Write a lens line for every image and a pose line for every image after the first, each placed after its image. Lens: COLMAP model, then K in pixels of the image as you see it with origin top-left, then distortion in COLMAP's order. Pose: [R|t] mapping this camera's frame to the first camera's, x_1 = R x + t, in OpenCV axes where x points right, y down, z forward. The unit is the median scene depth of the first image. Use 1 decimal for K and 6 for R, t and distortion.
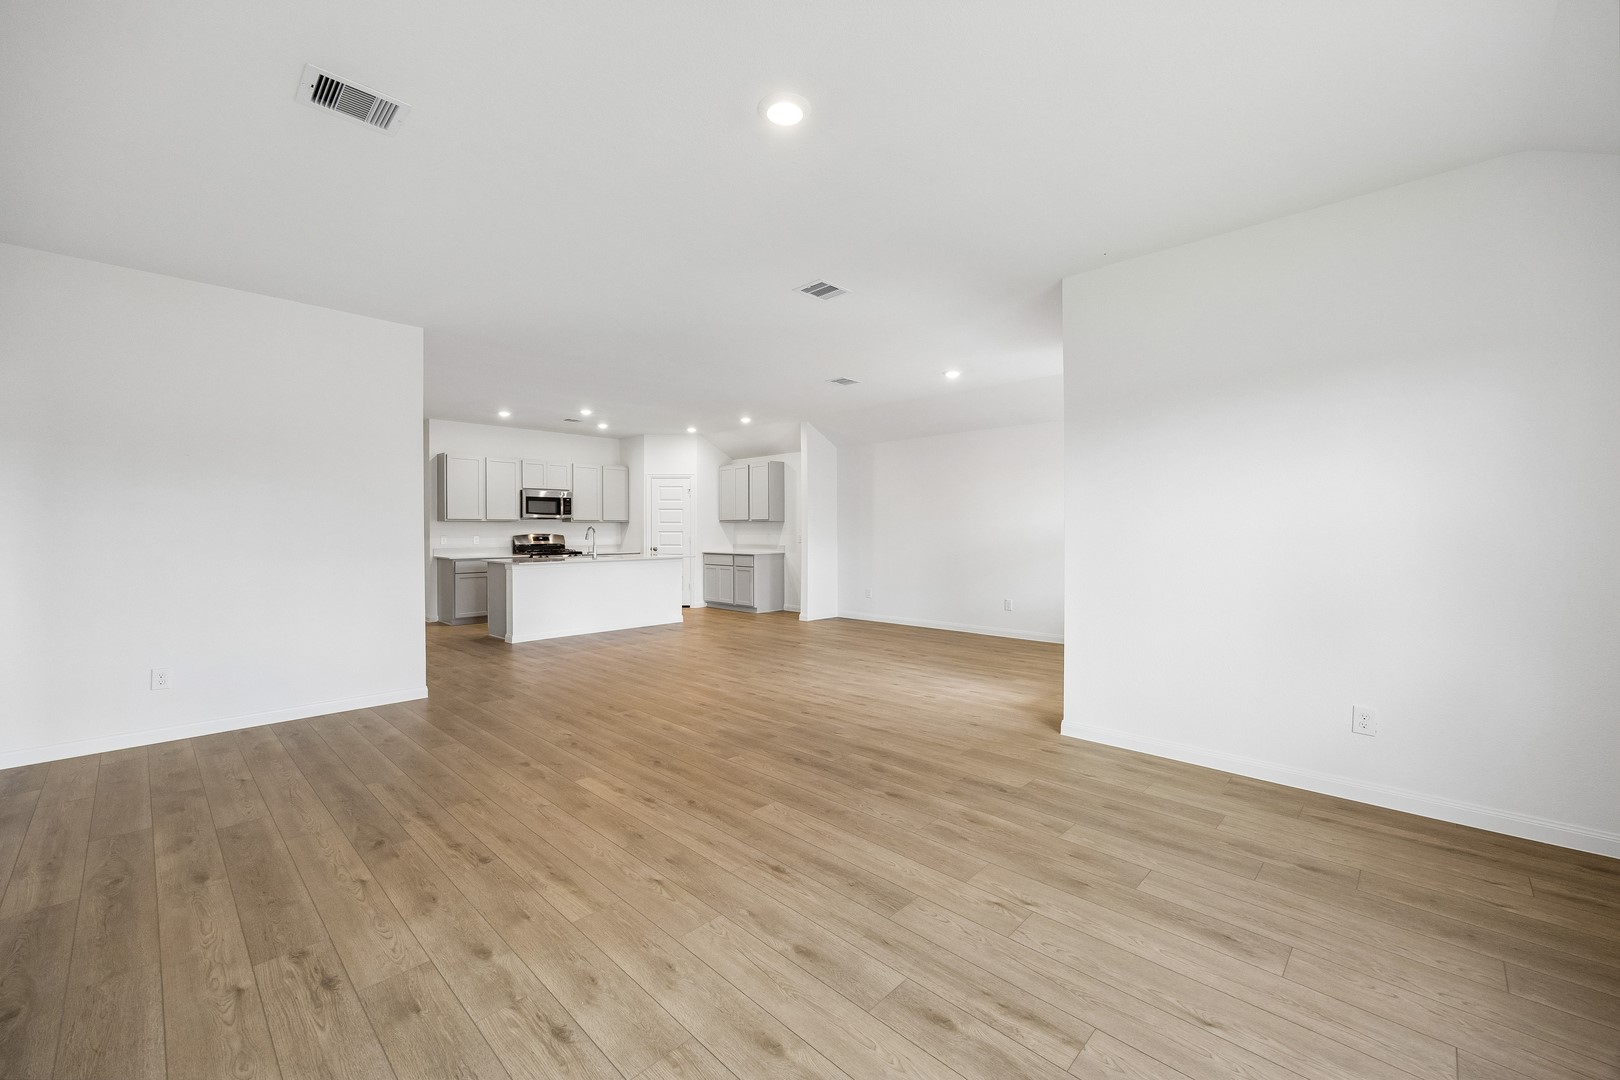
lens RADIAL K [[636.1, 0, 810.0], [0, 636.1, 540.0], [0, 0, 1]] dist [-0.003131, -0.000129]
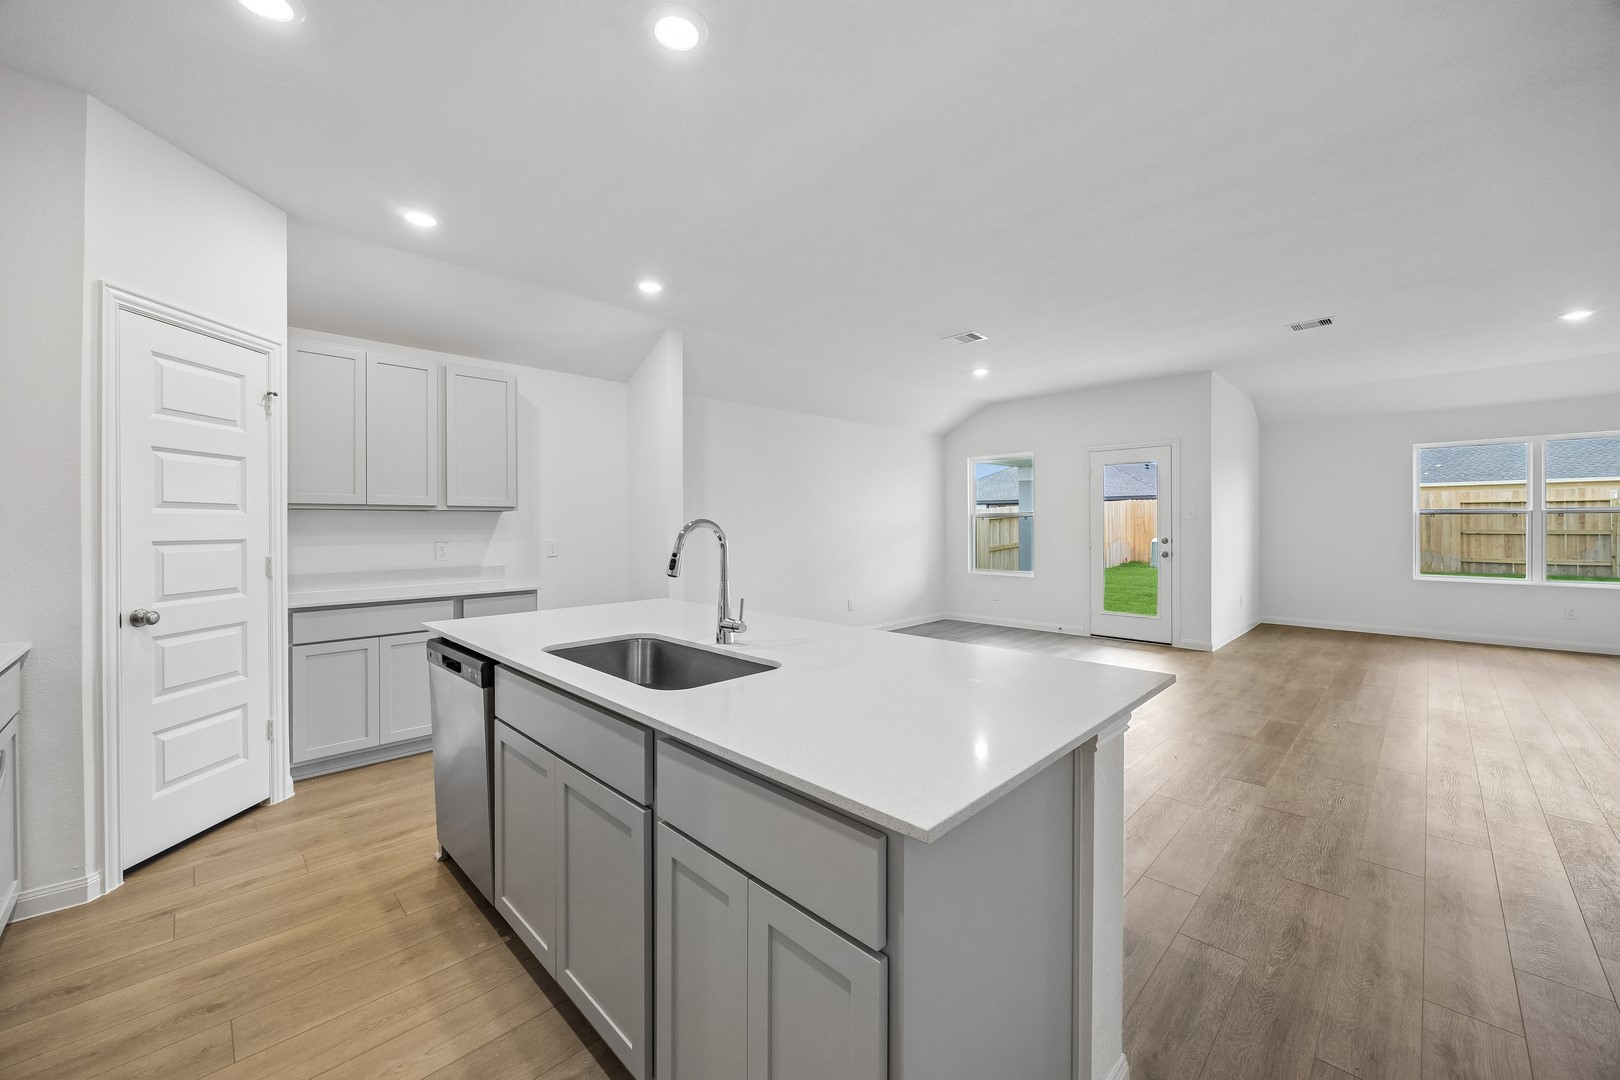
lens RADIAL K [[620.8, 0, 805.0], [0, 620.8, 524.1], [0, 0, 1]] dist [-0.001168, -0.000501]
pose [[0.023332, 0.002701, 0.999724, -0.973606], [0.023362, 0.999722, -0.003246, -0.028759], [-0.999455, 0.023432, 0.023262, 1.586798]]
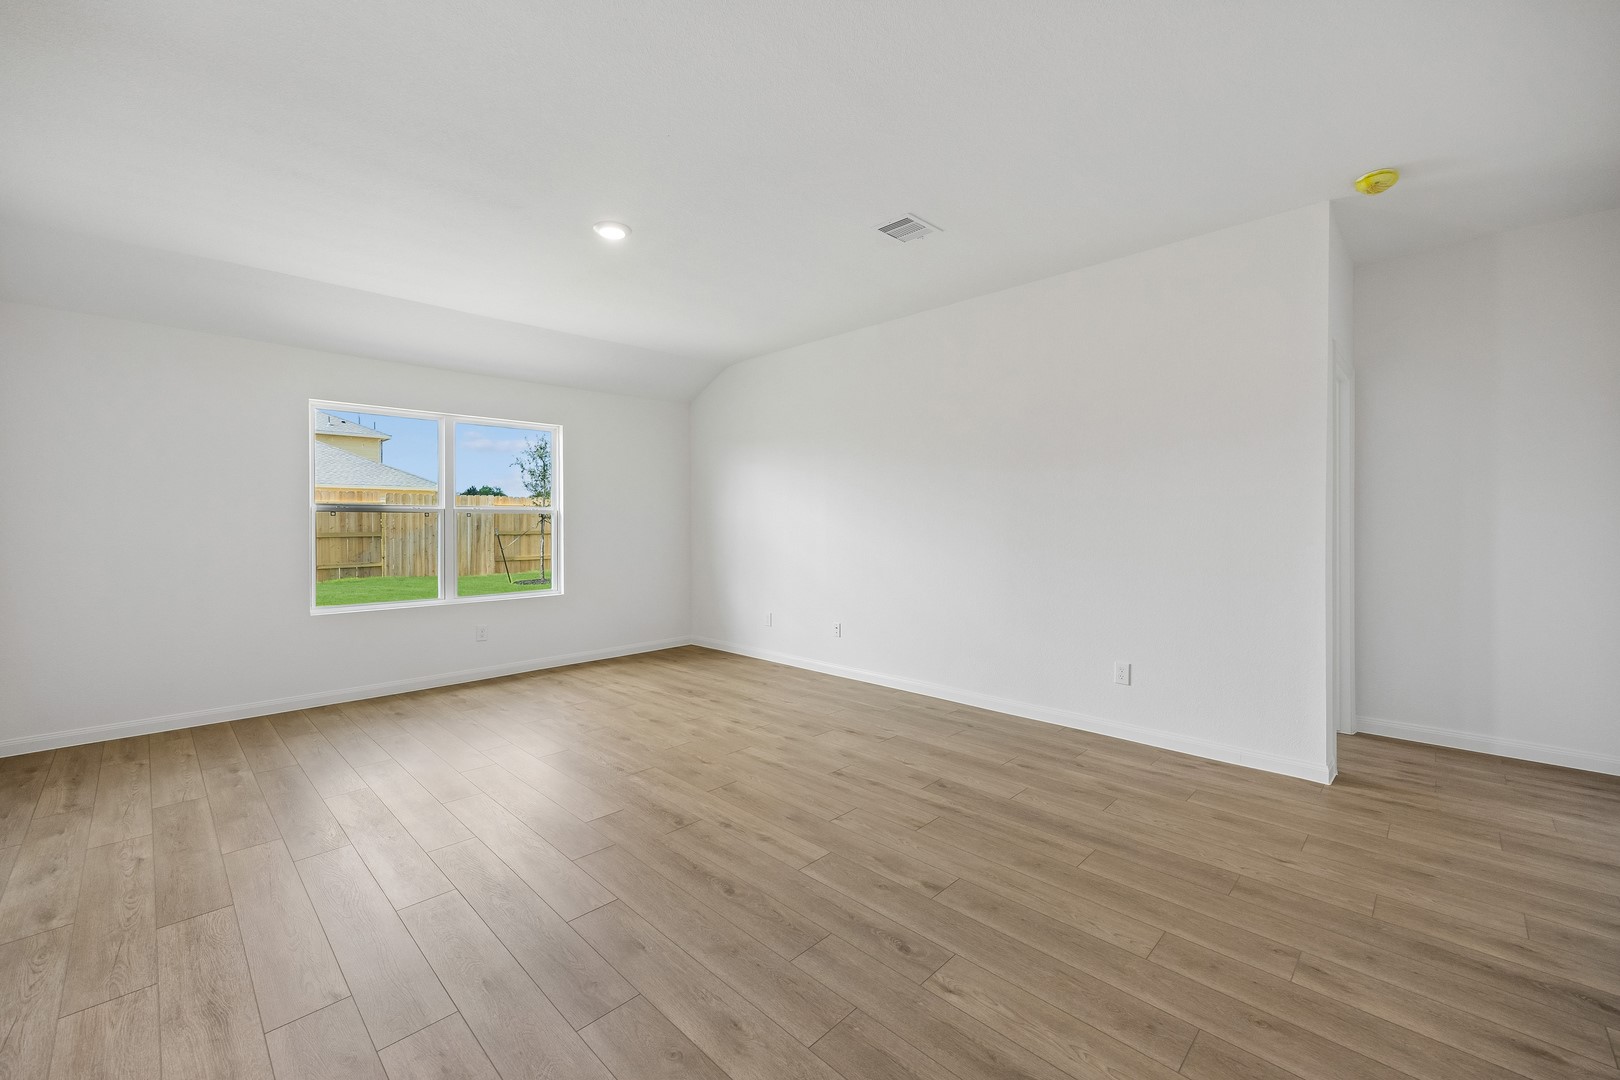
lens RADIAL K [[651.8, 0, 808.3], [0, 651.8, 534.5], [0, 0, 1]] dist [0.012834, -0.000156]
pose [[-0.999927, 0.004592, 0.011169, -0.229358], [0.004989, 0.999346, 0.035813, -0.020515], [-0.010998, 0.035866, -0.999296, 1.147362]]
